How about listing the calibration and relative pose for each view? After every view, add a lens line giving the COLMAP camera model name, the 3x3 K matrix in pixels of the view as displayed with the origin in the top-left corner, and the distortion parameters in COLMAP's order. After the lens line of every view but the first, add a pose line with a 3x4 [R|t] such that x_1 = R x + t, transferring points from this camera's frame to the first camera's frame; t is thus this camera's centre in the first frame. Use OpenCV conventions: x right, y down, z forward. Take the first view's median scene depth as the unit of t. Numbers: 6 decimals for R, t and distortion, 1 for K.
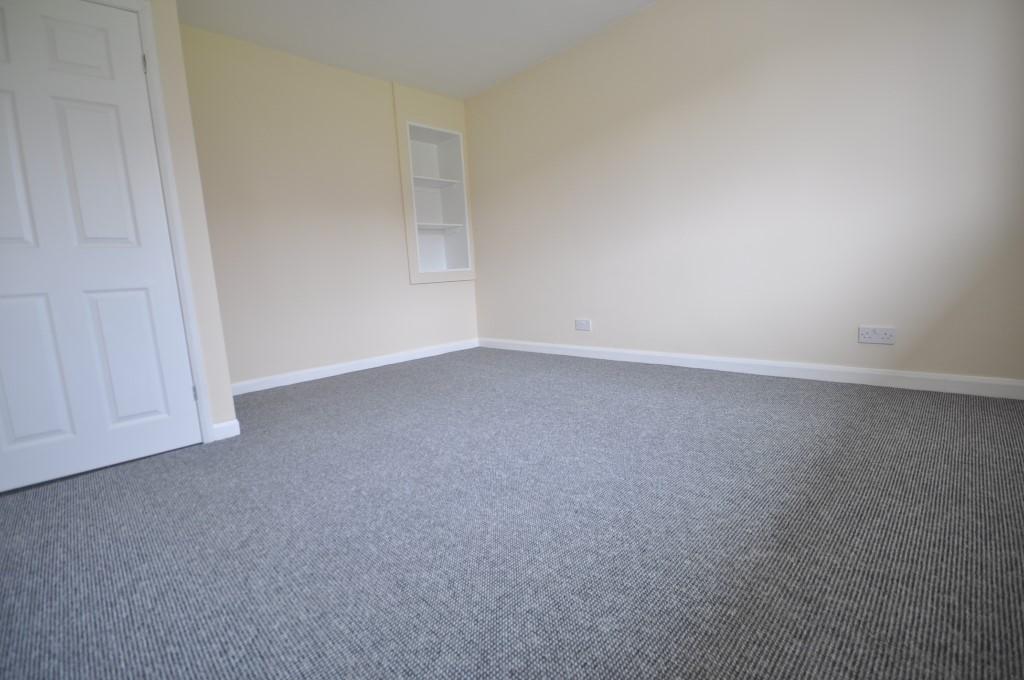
lens RADIAL K [[448.9, 0, 514.2], [0, 448.9, 336.6], [0, 0, 1]] dist [0.007088, -0.000416]
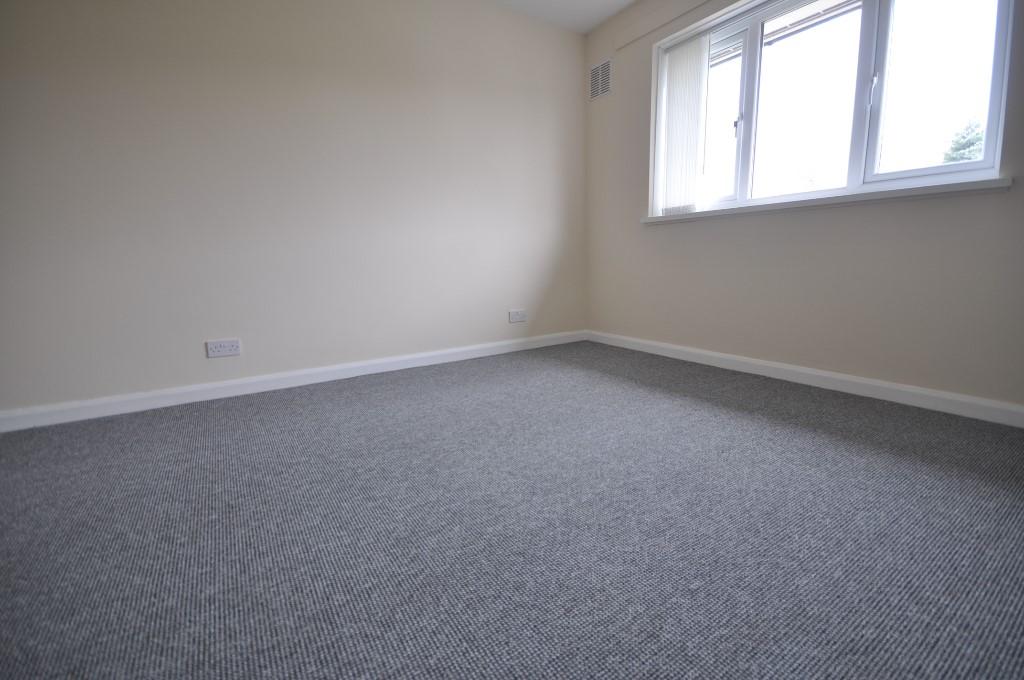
lens RADIAL K [[448.9, 0, 516.4], [0, 448.9, 335.2], [0, 0, 1]] dist [0.007088, -0.000416]
pose [[0.197697, -0.105639, 0.974554, -0.722802], [0.143089, 0.986638, 0.077922, -0.063967], [-0.969764, 0.124043, 0.210171, 0.796392]]
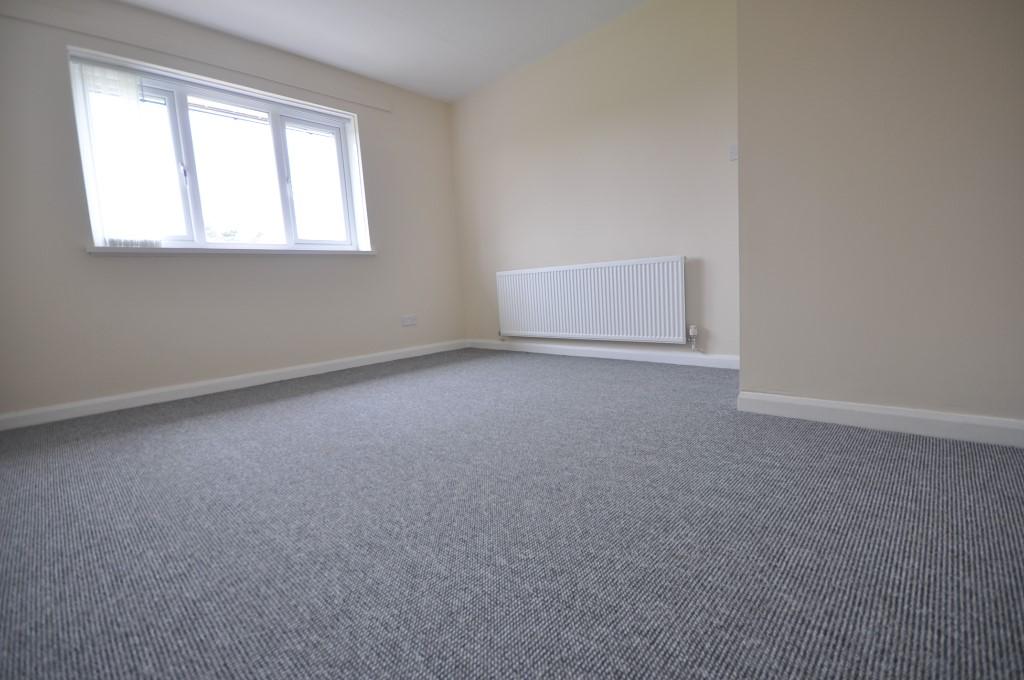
lens RADIAL K [[448.9, 0, 510.3], [0, 448.9, 336.2], [0, 0, 1]] dist [0.007088, -0.000416]
pose [[-0.992250, 0.124140, -0.005404, -0.208063], [0.119012, 0.961968, 0.245874, -0.210832], [0.035721, 0.243325, -0.969287, 1.983758]]
